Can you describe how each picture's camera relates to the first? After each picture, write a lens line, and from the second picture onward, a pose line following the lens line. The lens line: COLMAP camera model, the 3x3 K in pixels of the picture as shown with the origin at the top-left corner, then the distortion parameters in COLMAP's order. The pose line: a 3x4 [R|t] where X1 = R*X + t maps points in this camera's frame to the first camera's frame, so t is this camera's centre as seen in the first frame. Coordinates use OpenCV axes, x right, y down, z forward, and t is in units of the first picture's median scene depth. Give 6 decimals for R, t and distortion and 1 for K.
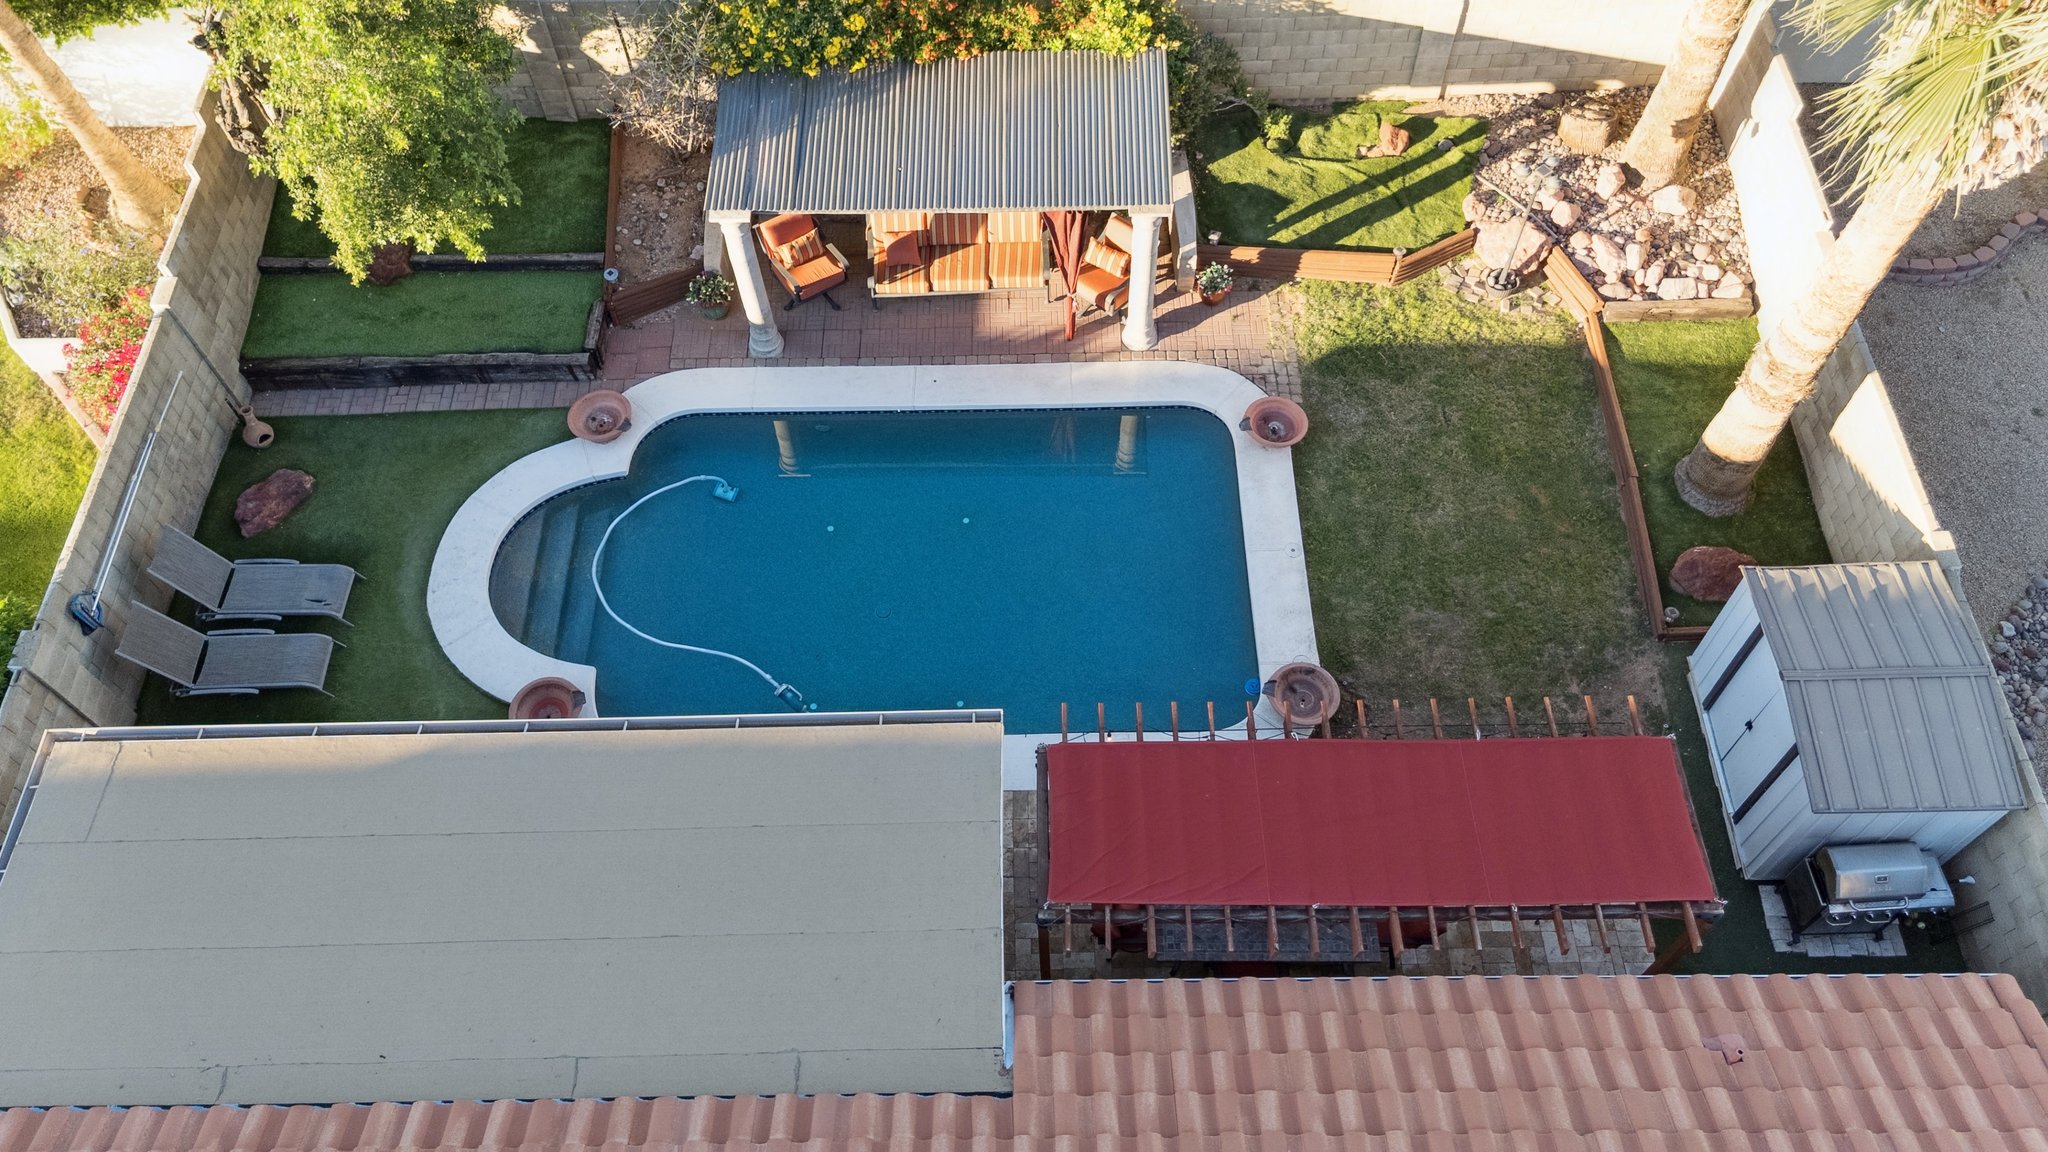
lens RADIAL K [[1501.4, 0, 1026.2], [0, 1501.4, 578.5], [0, 0, 1]] dist [0.029948, -0.005166]
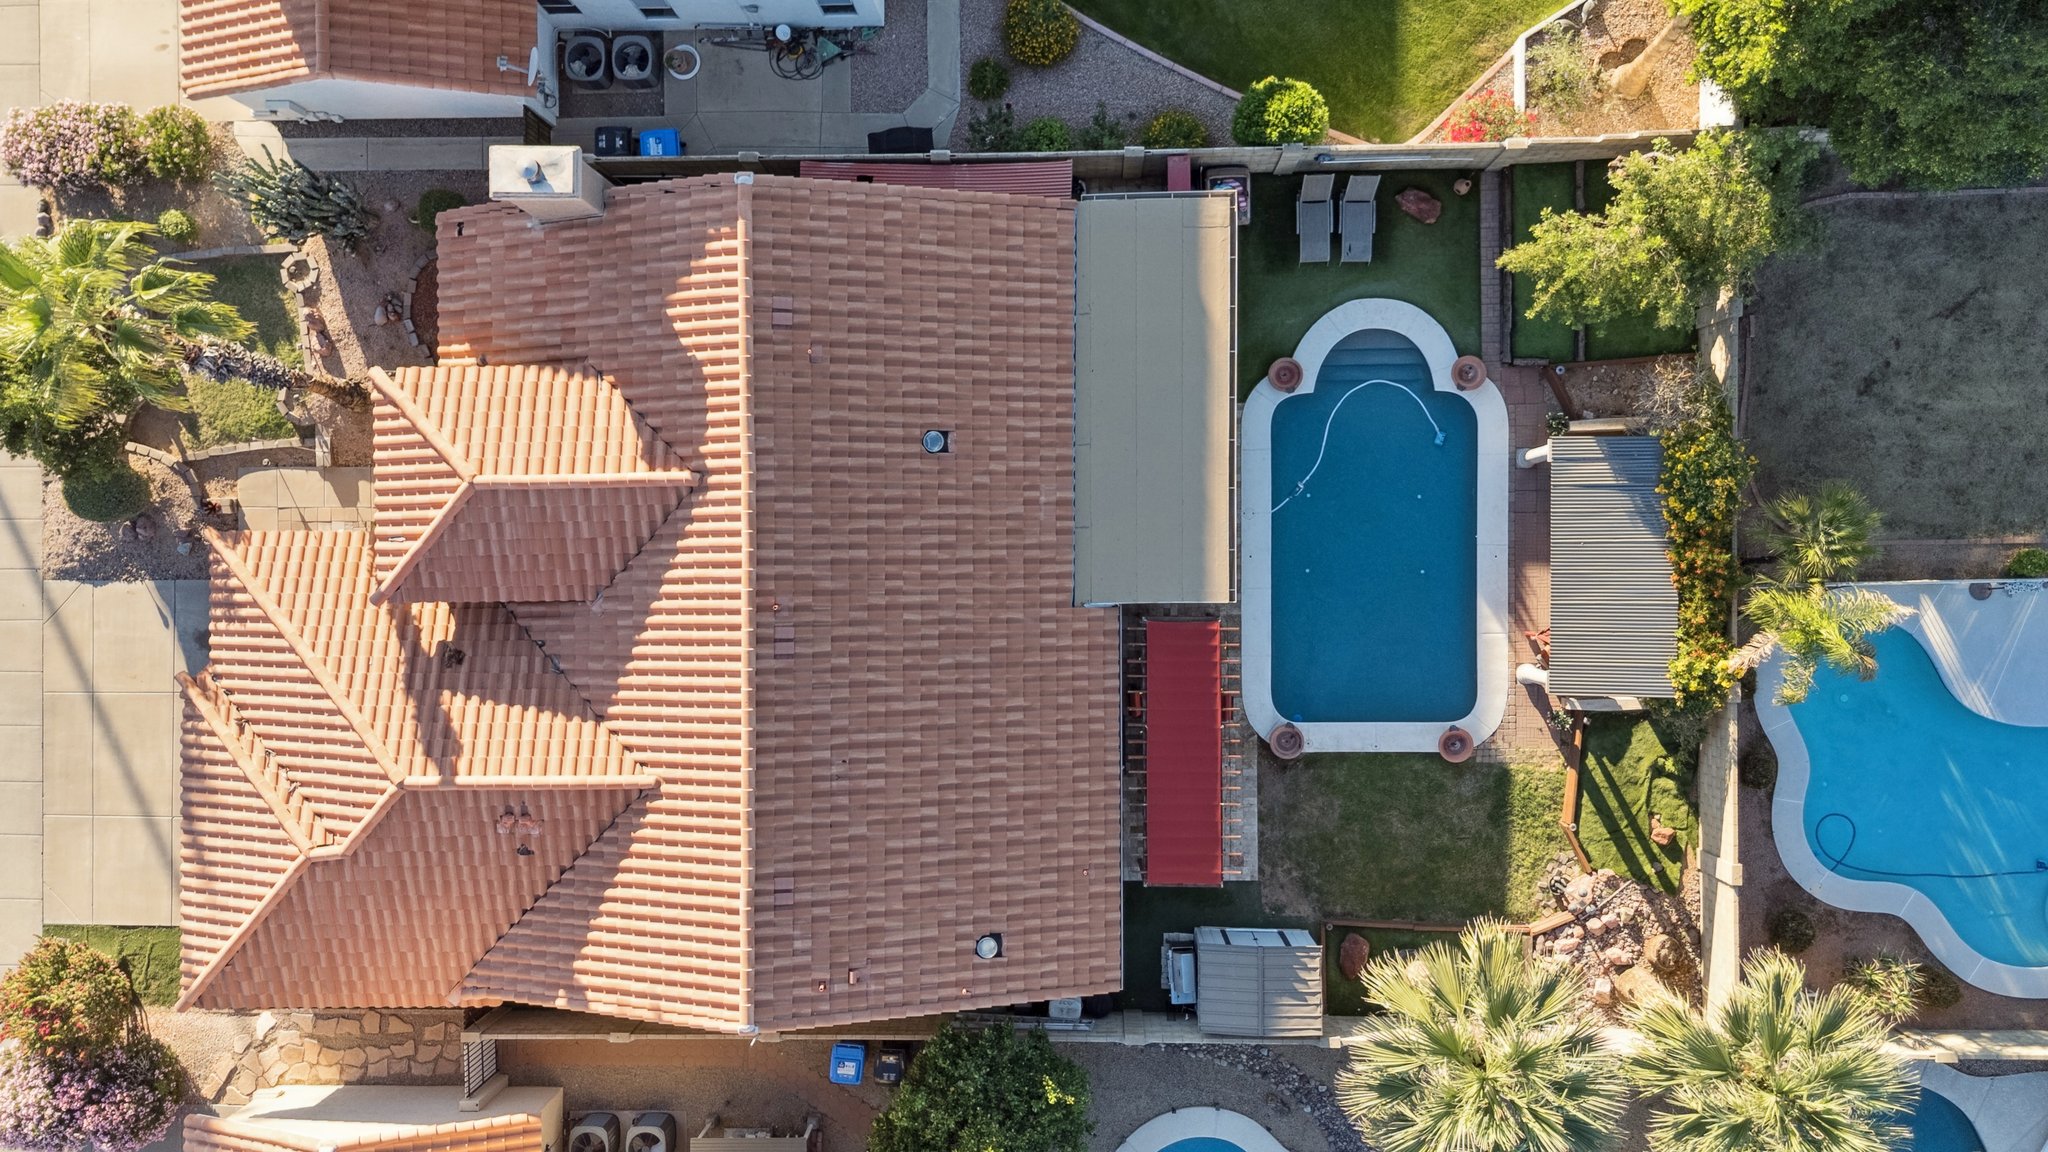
lens RADIAL K [[1501.4, 0, 1024.1], [0, 1501.4, 578.8], [0, 0, 1]] dist [0.029948, -0.005166]
pose [[-0.005281, 0.999712, 0.023418, -0.072476], [-0.842503, -0.017063, 0.538422, -0.610535], [0.538666, -0.016886, 0.842350, -0.783964]]
